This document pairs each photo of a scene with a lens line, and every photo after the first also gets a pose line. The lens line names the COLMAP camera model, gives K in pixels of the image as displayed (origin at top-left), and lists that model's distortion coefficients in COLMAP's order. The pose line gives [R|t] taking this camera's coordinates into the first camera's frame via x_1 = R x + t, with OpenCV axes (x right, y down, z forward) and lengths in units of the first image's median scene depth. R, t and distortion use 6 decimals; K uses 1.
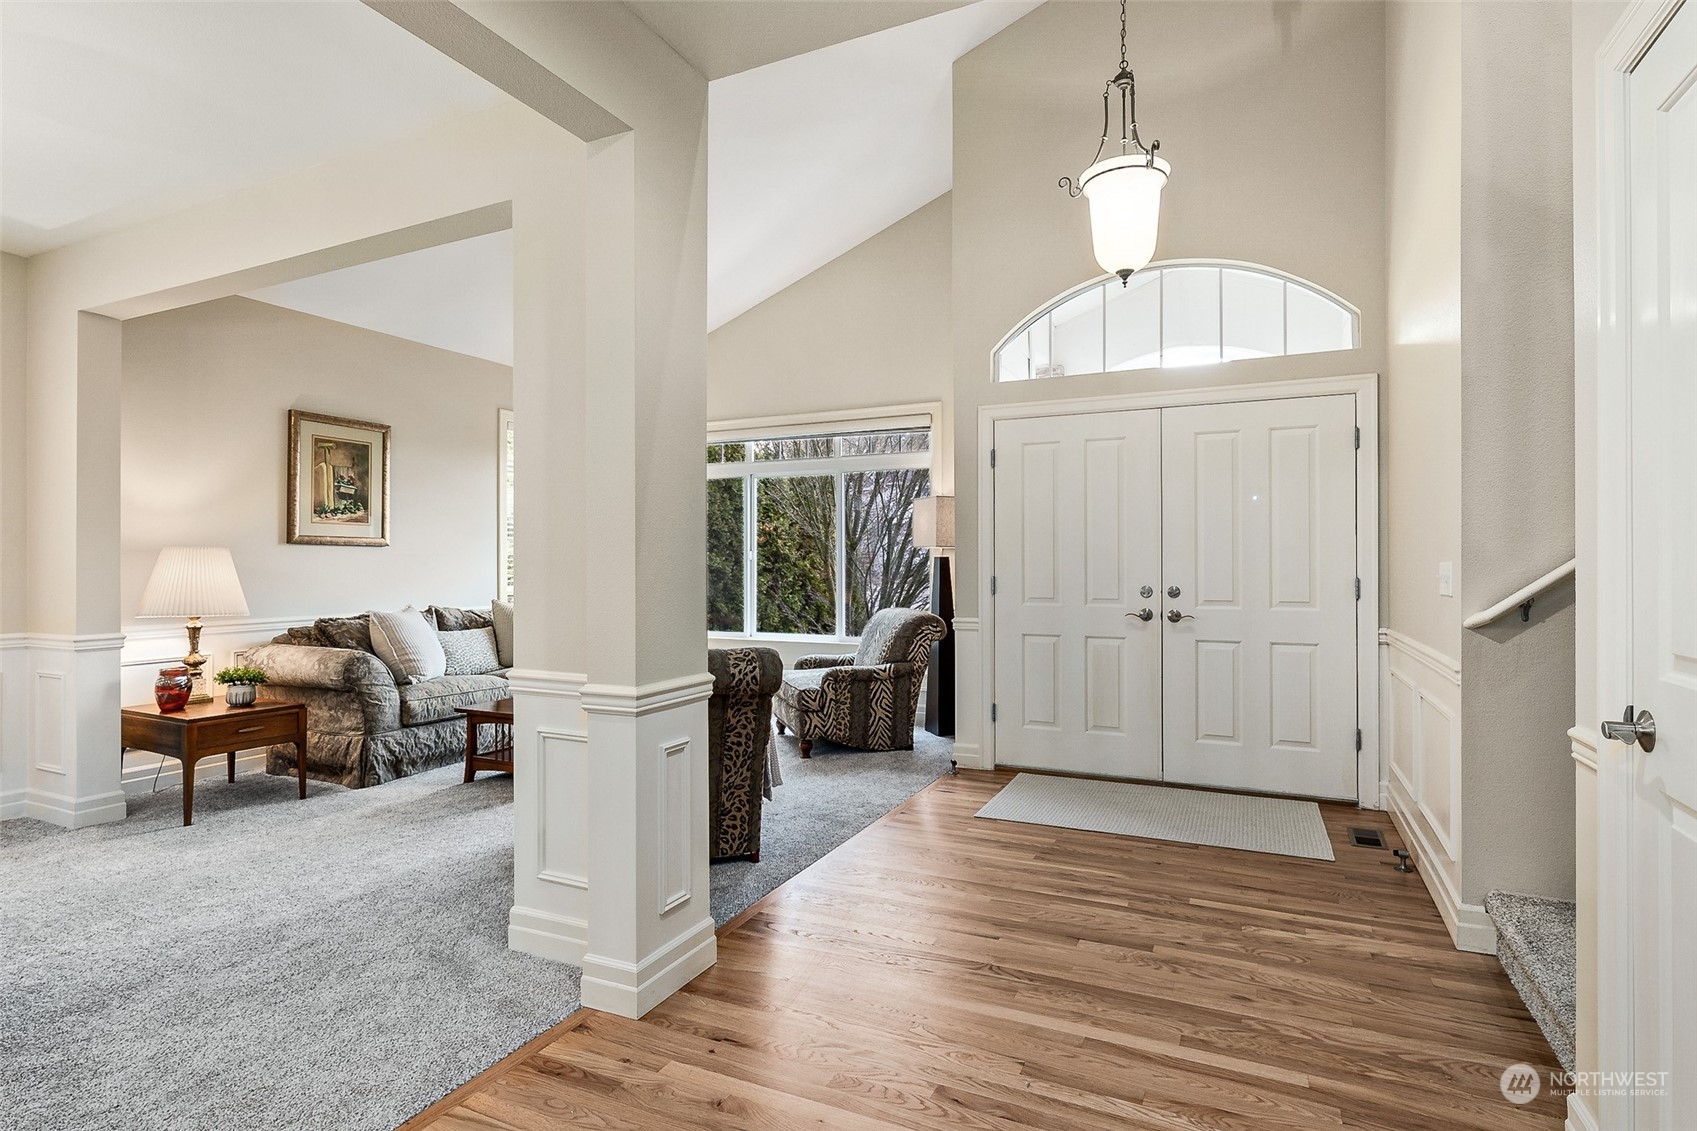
lens RADIAL K [[849.9, 0, 853.6], [0, 849.9, 558.1], [0, 0, 1]] dist [0.004136, 0.000567]
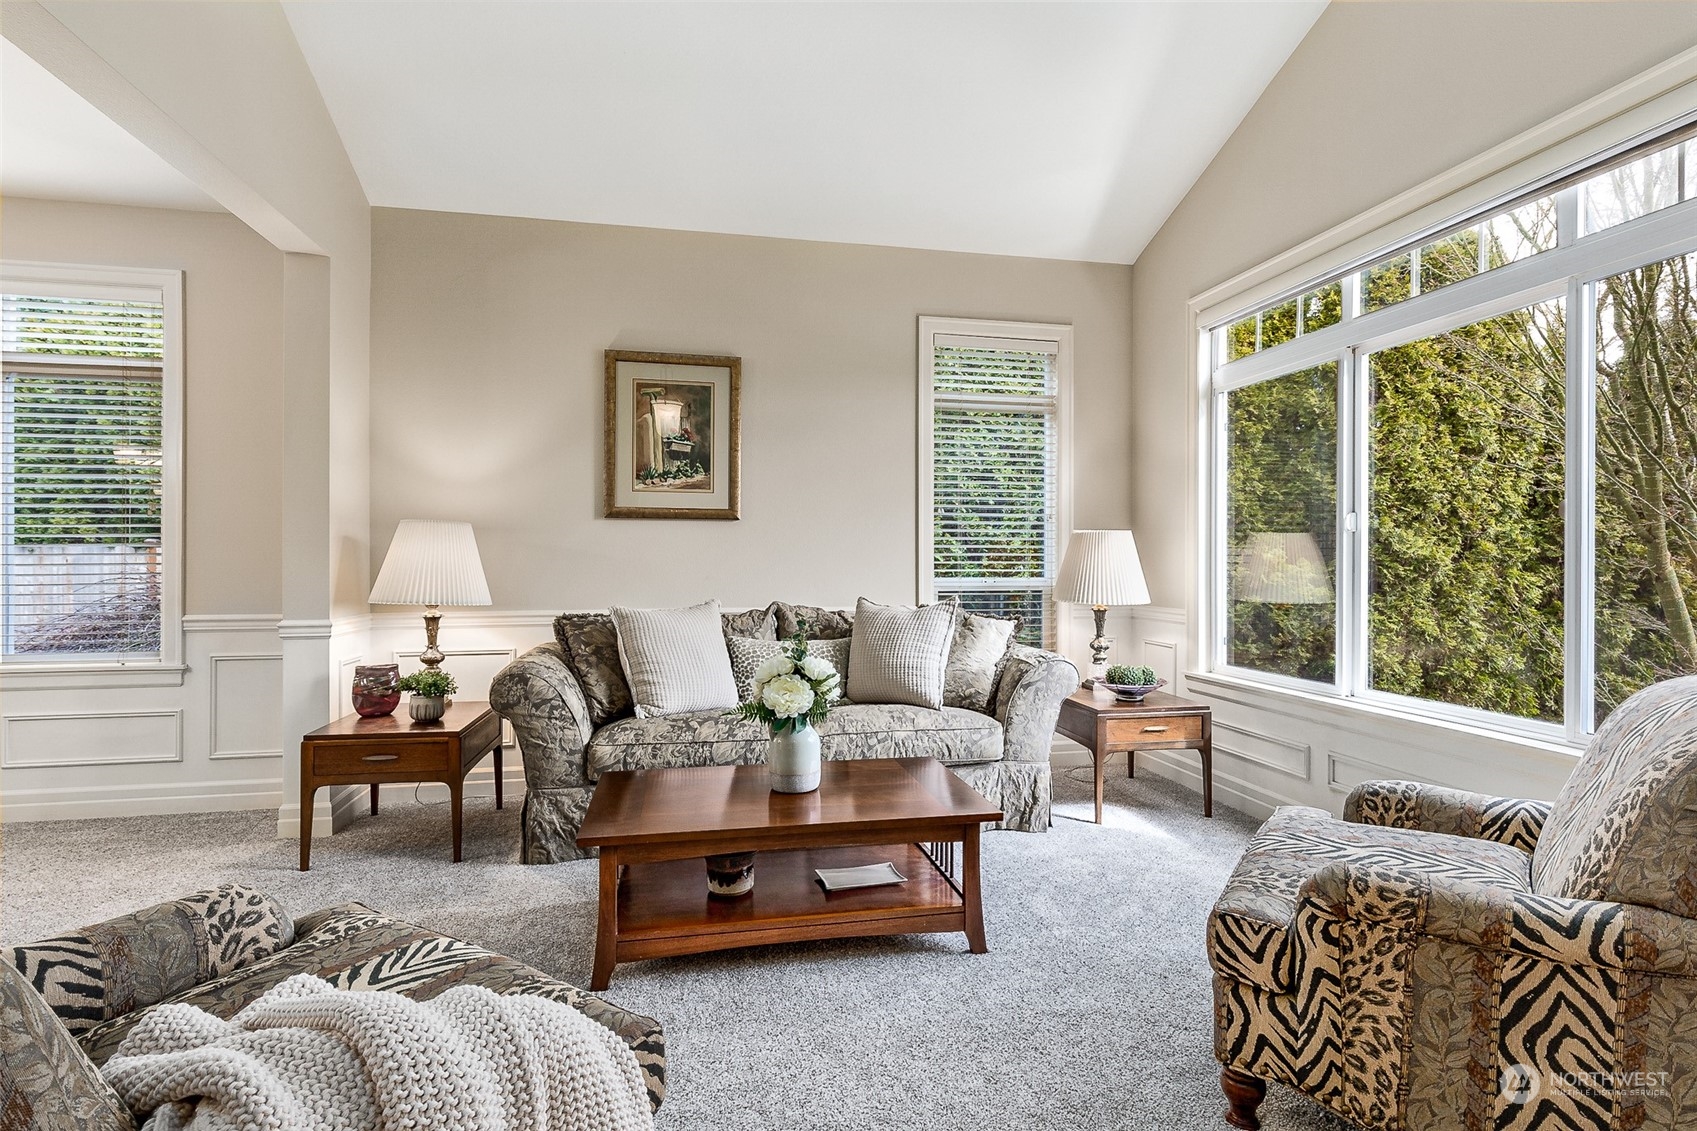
lens RADIAL K [[849.9, 0, 853.6], [0, 849.9, 558.1], [0, 0, 1]] dist [0.004136, 0.000567]
pose [[0.610607, 0.001046, -0.791933, 0.111078], [0.002583, 0.999991, 0.003313, 0.018635], [0.791929, -0.004069, 0.610599, 0.686578]]
